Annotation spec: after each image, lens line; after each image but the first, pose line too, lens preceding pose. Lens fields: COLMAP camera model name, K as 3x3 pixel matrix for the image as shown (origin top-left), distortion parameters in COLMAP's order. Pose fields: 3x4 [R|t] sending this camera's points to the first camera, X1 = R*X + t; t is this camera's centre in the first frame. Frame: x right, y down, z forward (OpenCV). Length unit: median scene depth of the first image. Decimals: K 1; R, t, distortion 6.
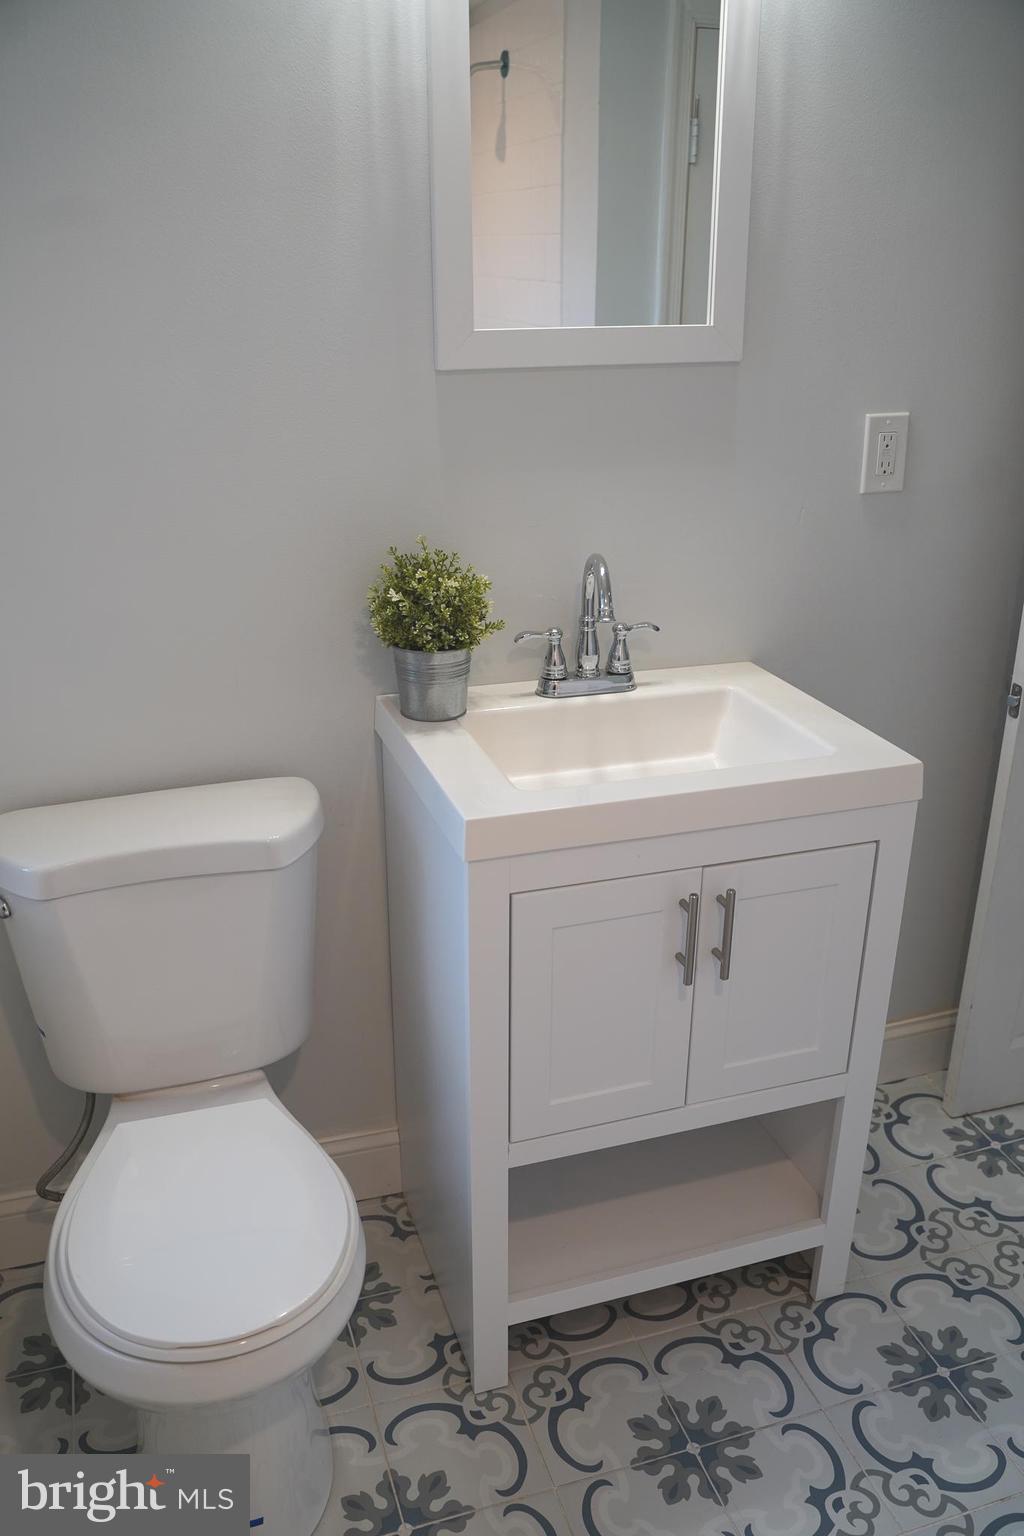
lens RADIAL K [[1245.4, 0, 514.1], [0, 1245.4, 784.9], [0, 0, 1]] dist [-0.113204, 0.091212]
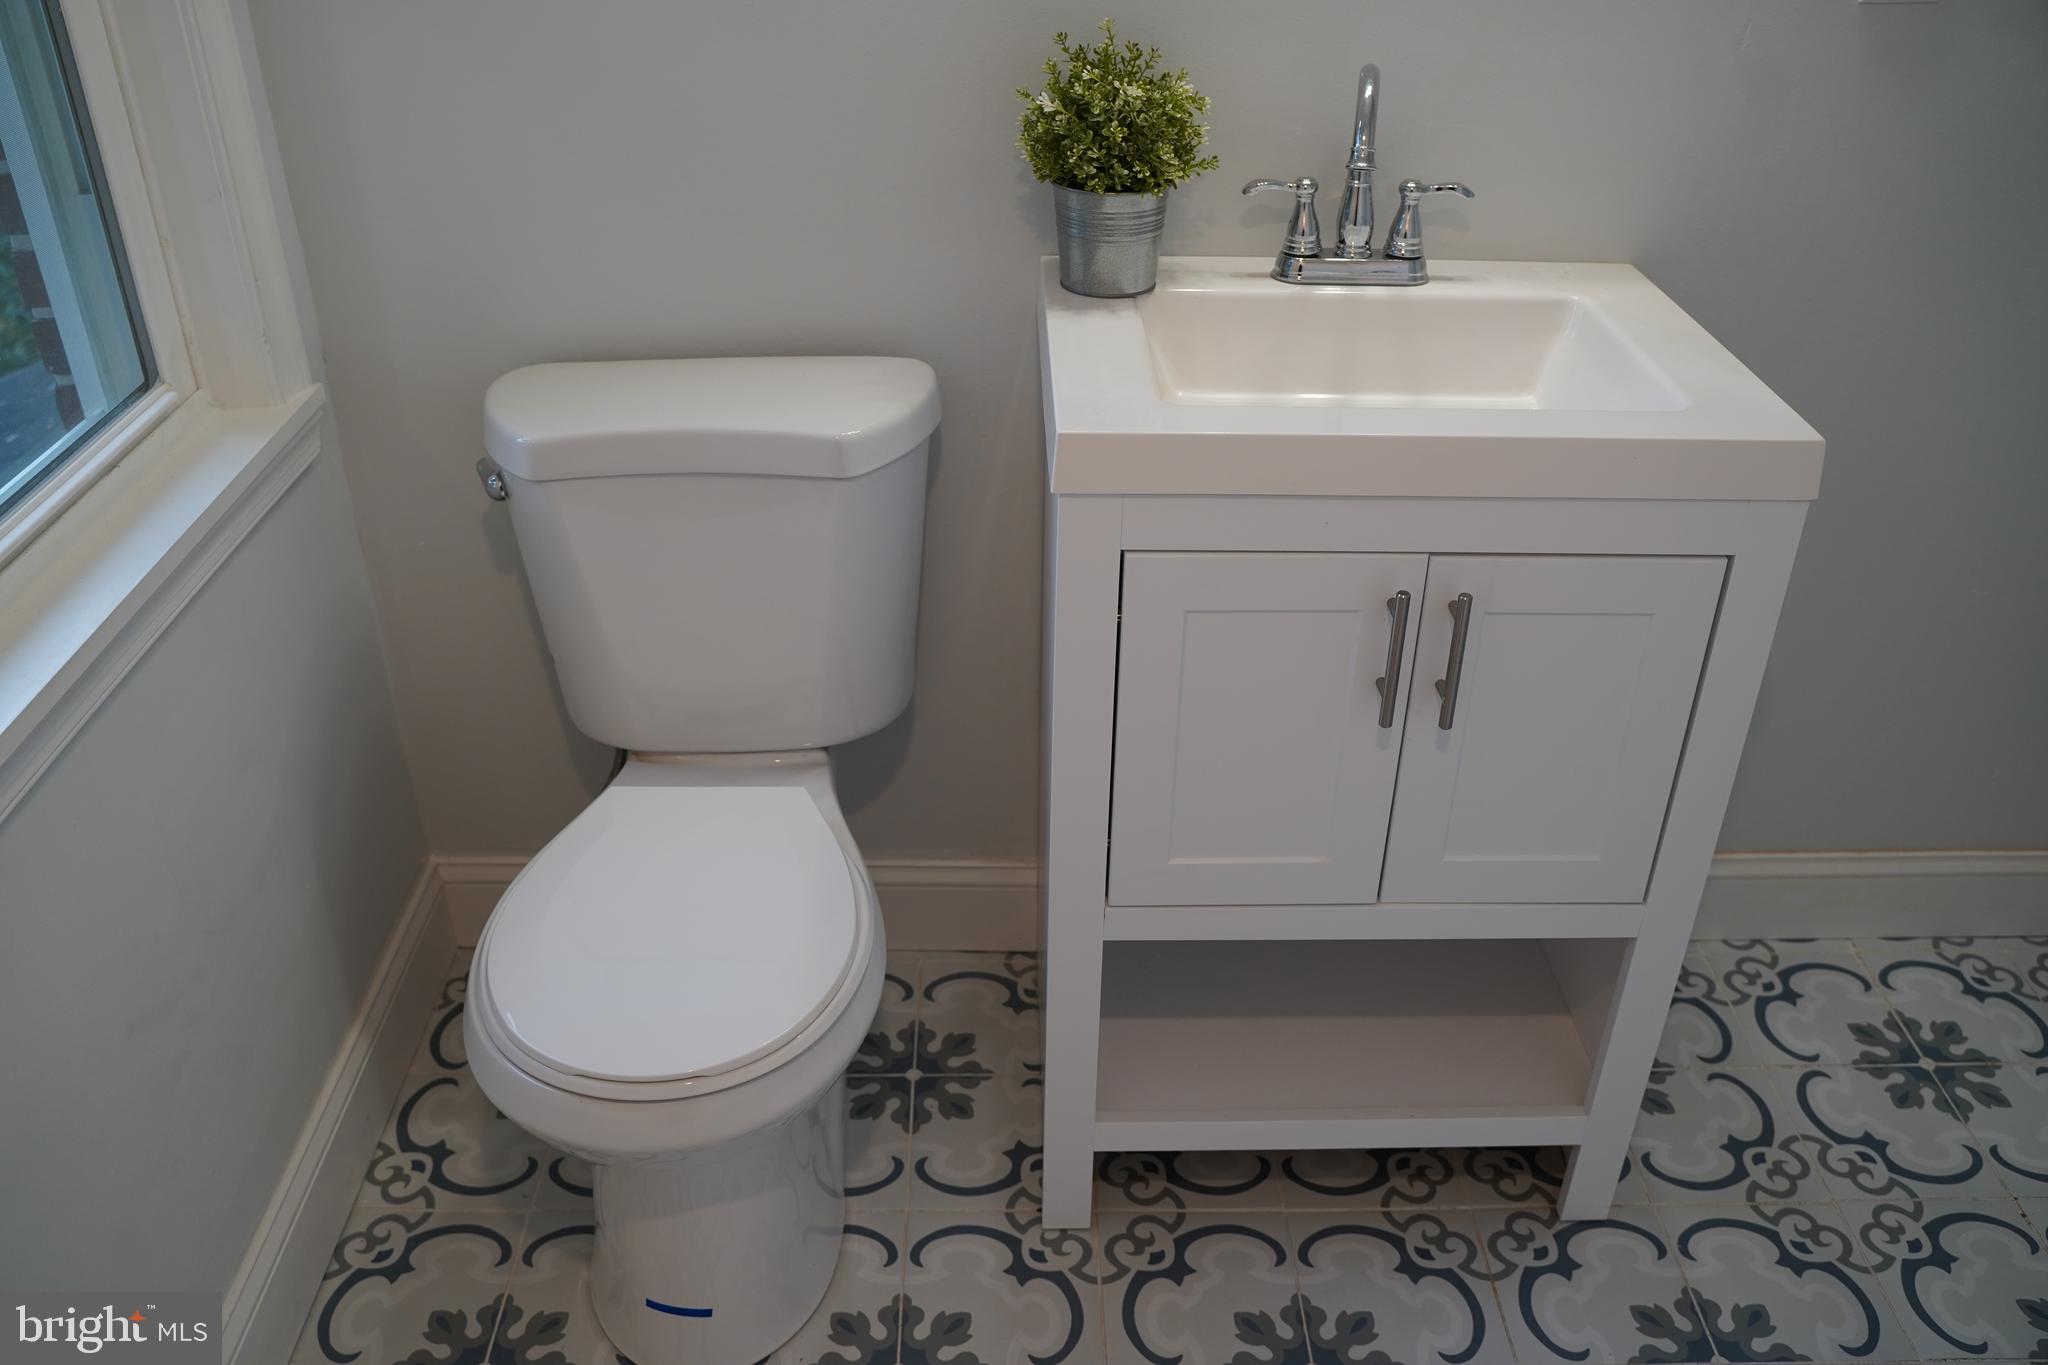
lens RADIAL K [[1662.2, 0, 1012.9], [0, 1662.2, 676.6], [0, 0, 1]] dist [-0.114851, 0.095888]
pose [[0.952764, 0.155573, -0.260840, 0.152492], [-0.115415, 0.979876, 0.162855, 0.010824], [0.280927, -0.125058, 0.951547, 0.083839]]
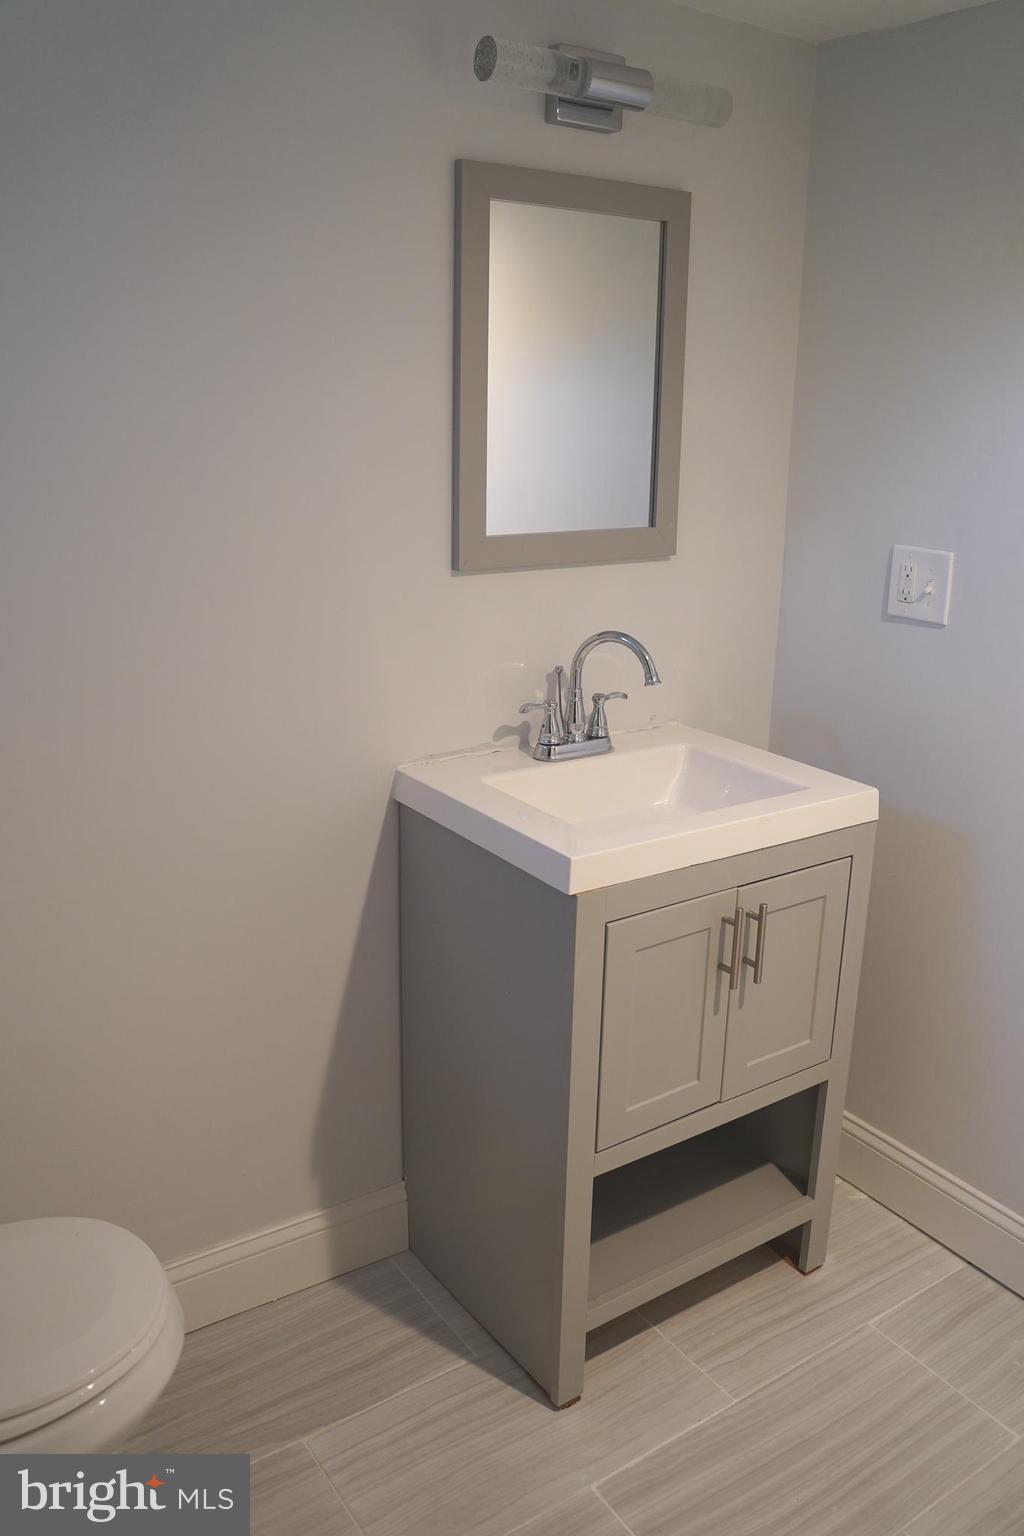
lens RADIAL K [[1246.7, 0, 509.5], [0, 1246.7, 781.7], [0, 0, 1]] dist [-0.114851, 0.095888]
pose [[0.959683, -0.068576, 0.272592, -0.315466], [0.092704, 0.992740, -0.076631, 0.030765], [-0.265358, 0.098812, 0.959073, -0.072045]]
